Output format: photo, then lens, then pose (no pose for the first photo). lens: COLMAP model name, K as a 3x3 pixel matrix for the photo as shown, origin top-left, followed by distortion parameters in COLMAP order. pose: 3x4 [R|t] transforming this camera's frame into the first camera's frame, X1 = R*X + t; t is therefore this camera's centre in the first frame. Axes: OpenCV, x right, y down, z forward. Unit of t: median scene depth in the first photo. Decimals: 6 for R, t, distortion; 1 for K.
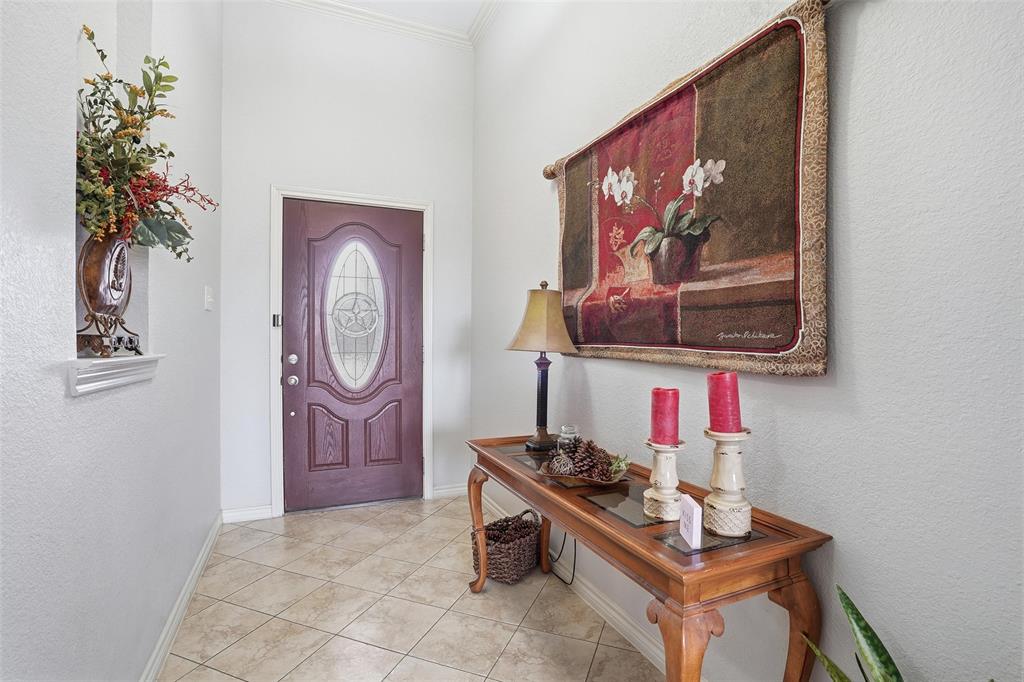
lens RADIAL K [[473.3, 0, 513.4], [0, 473.3, 342.7], [0, 0, 1]] dist [-0.046701, 0.012966]
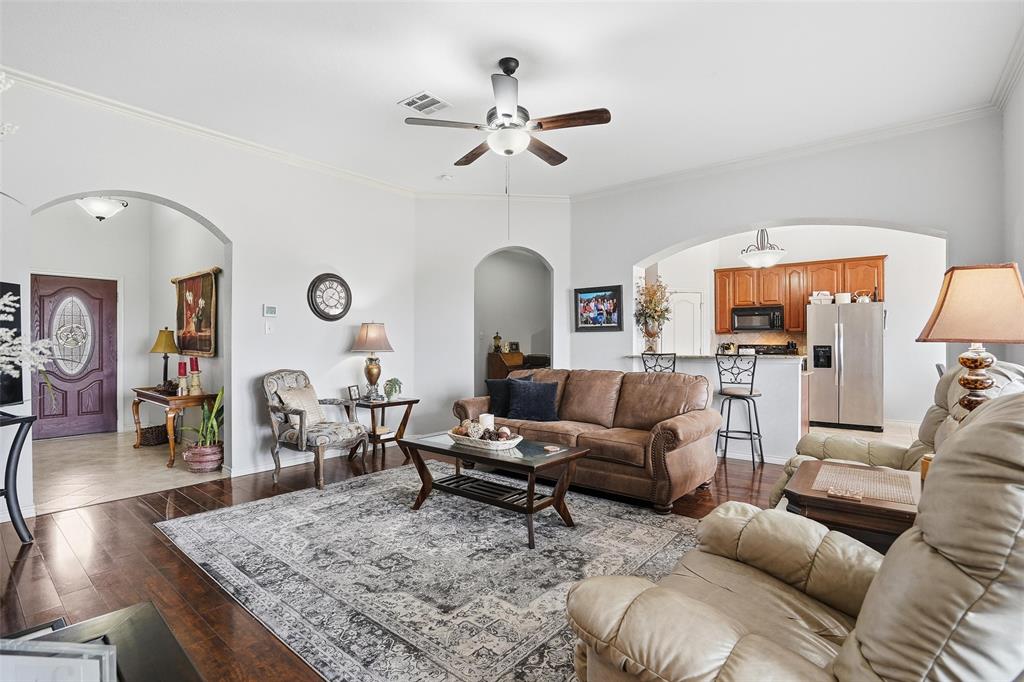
lens RADIAL K [[473.3, 0, 515.2], [0, 473.3, 341.1], [0, 0, 1]] dist [-0.046701, 0.012966]
pose [[0.885472, -0.001947, 0.464689, 0.393654], [0.005770, 0.999960, -0.006805, -0.012391], [-0.464657, 0.008706, 0.885448, -1.483185]]
